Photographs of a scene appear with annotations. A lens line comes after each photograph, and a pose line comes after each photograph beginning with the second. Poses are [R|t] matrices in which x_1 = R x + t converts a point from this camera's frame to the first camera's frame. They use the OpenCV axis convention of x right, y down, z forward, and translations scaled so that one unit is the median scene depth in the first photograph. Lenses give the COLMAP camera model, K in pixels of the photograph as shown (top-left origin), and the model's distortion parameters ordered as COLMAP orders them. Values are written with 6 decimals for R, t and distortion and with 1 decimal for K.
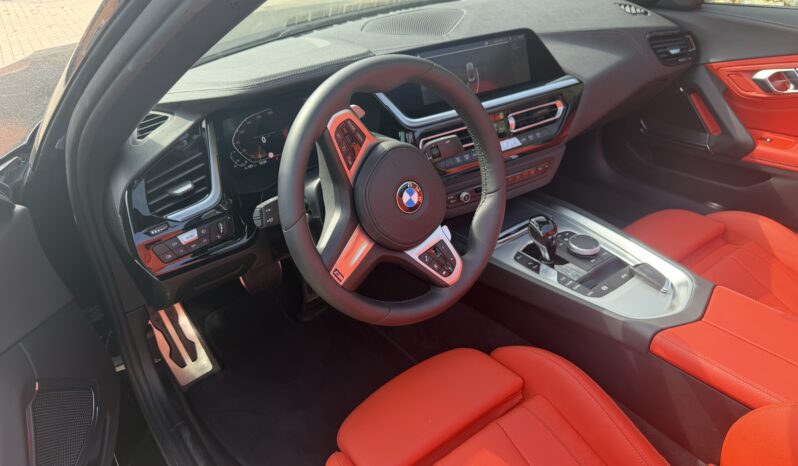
lens RADIAL K [[568.2, 0, 395.0], [0, 568.2, 235.5], [0, 0, 1]] dist [0.002071, -0.025601]
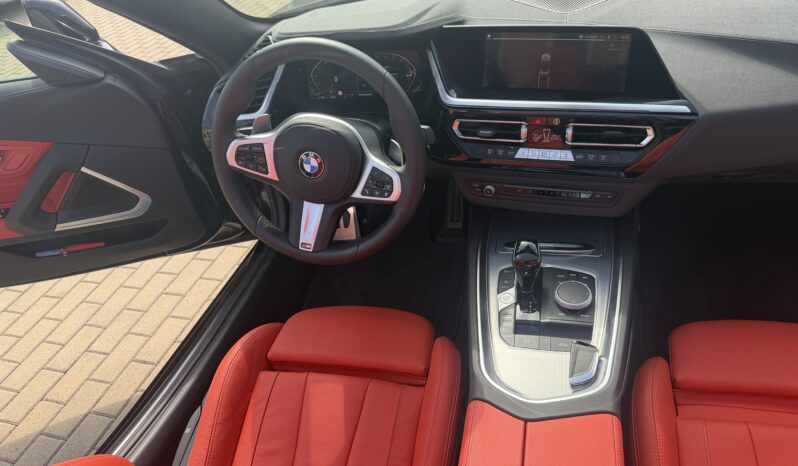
lens RADIAL K [[568.2, 0, 395.0], [0, 568.2, 235.5], [0, 0, 1]] dist [0.002071, -0.025601]
pose [[0.636154, 0.444658, -0.630545, 0.656031], [-0.312370, 0.895690, 0.316488, -0.250711], [0.705502, -0.004372, 0.708695, 0.189297]]
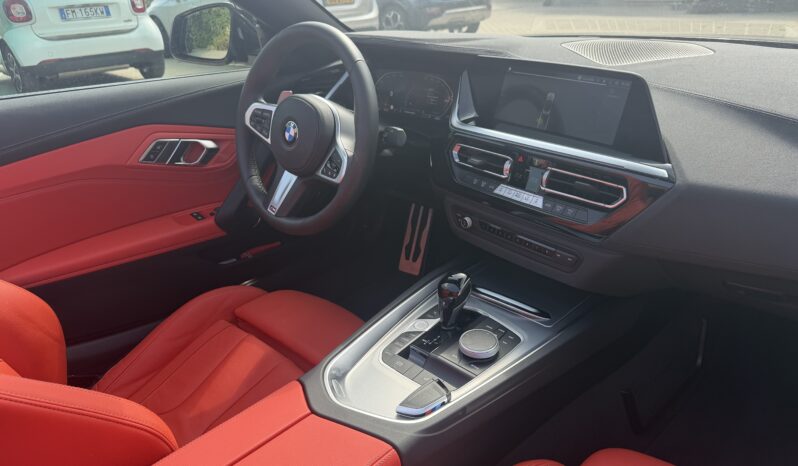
lens RADIAL K [[568.2, 0, 395.0], [0, 568.2, 235.5], [0, 0, 1]] dist [0.002071, -0.025601]
pose [[0.156507, 0.462164, -0.872875, 0.900073], [-0.484178, 0.806190, 0.340043, -0.300709], [0.860859, 0.369407, 0.349944, 0.572314]]
